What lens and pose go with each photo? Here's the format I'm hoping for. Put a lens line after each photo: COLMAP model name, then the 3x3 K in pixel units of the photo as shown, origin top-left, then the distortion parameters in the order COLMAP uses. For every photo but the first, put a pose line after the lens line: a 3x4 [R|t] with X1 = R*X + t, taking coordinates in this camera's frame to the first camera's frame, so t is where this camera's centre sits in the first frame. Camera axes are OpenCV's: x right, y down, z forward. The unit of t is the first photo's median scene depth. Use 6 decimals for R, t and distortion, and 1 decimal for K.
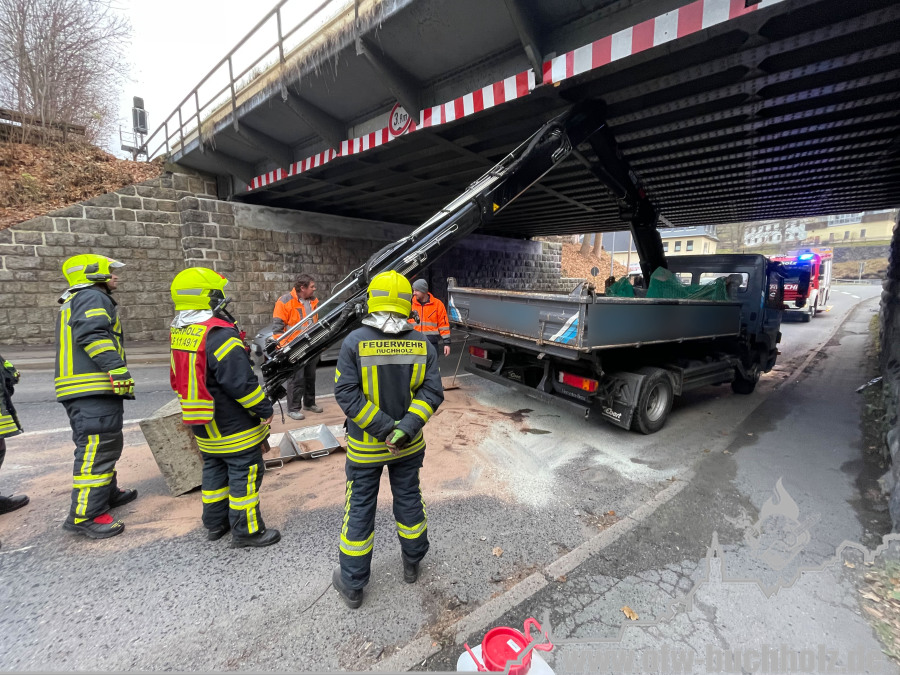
lens RADIAL K [[363.0, 0, 450.9], [0, 363.0, 335.1], [0, 0, 1]] dist [-0.000511, 0.000419]
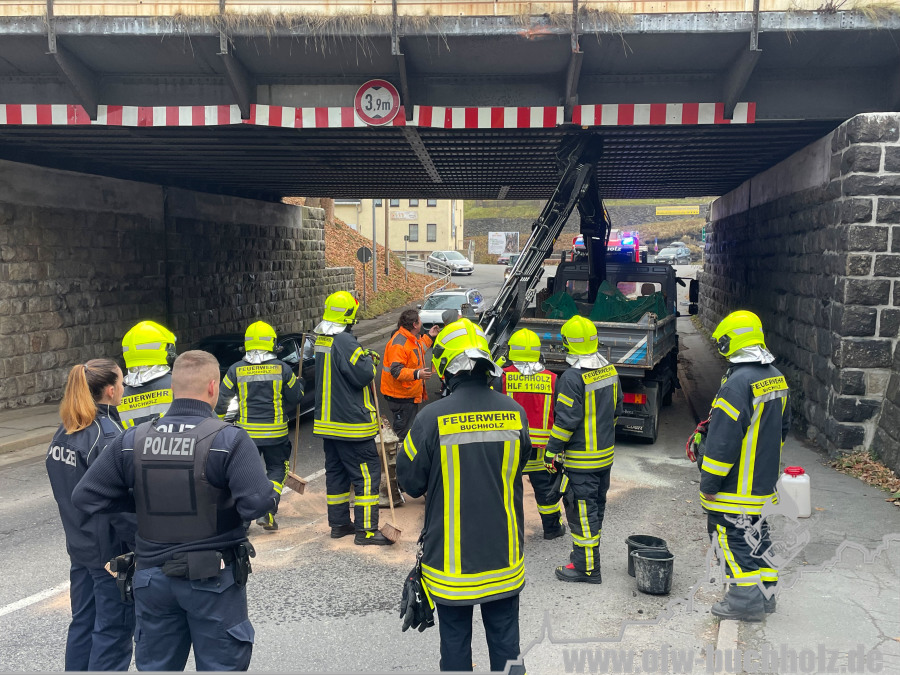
lens RADIAL K [[831.1, 0, 450.0], [0, 831.1, 337.5], [0, 0, 1]] dist [0.088062, -0.111599]
pose [[0.794946, -0.063140, 0.603386, -0.716902], [0.088167, 0.996034, -0.011929, -0.033186], [-0.600240, 0.062681, 0.797360, -0.323461]]
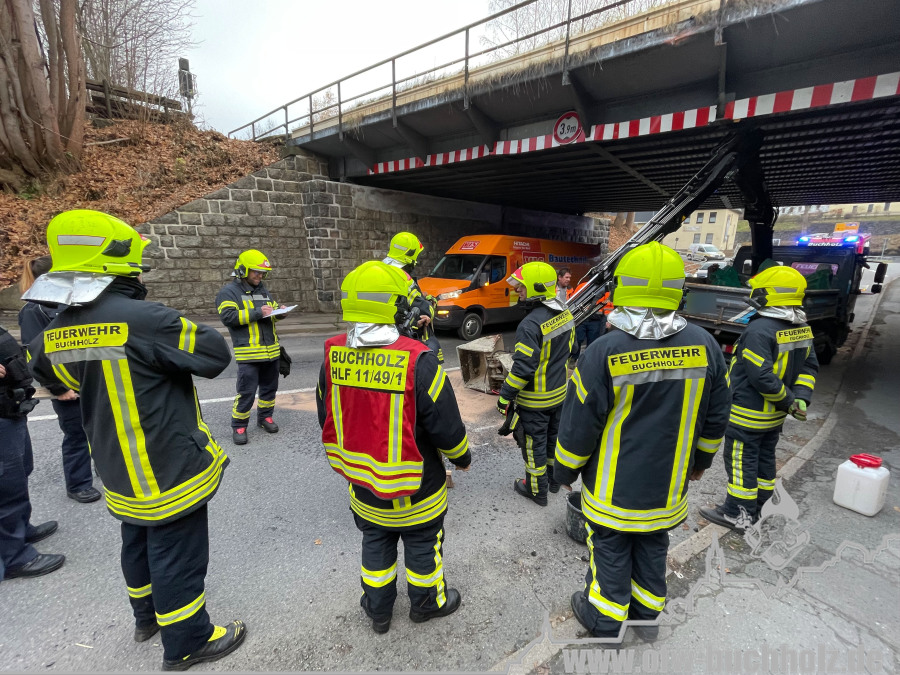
lens RADIAL K [[379.6, 0, 448.8], [0, 379.6, 334.8], [0, 0, 1]] dist [-0.002195, 0.000378]
pose [[0.999828, 0.012824, 0.013435, -0.333721], [-0.013848, 0.996767, 0.079139, -0.013582], [-0.012377, -0.079311, 0.996773, -0.174072]]
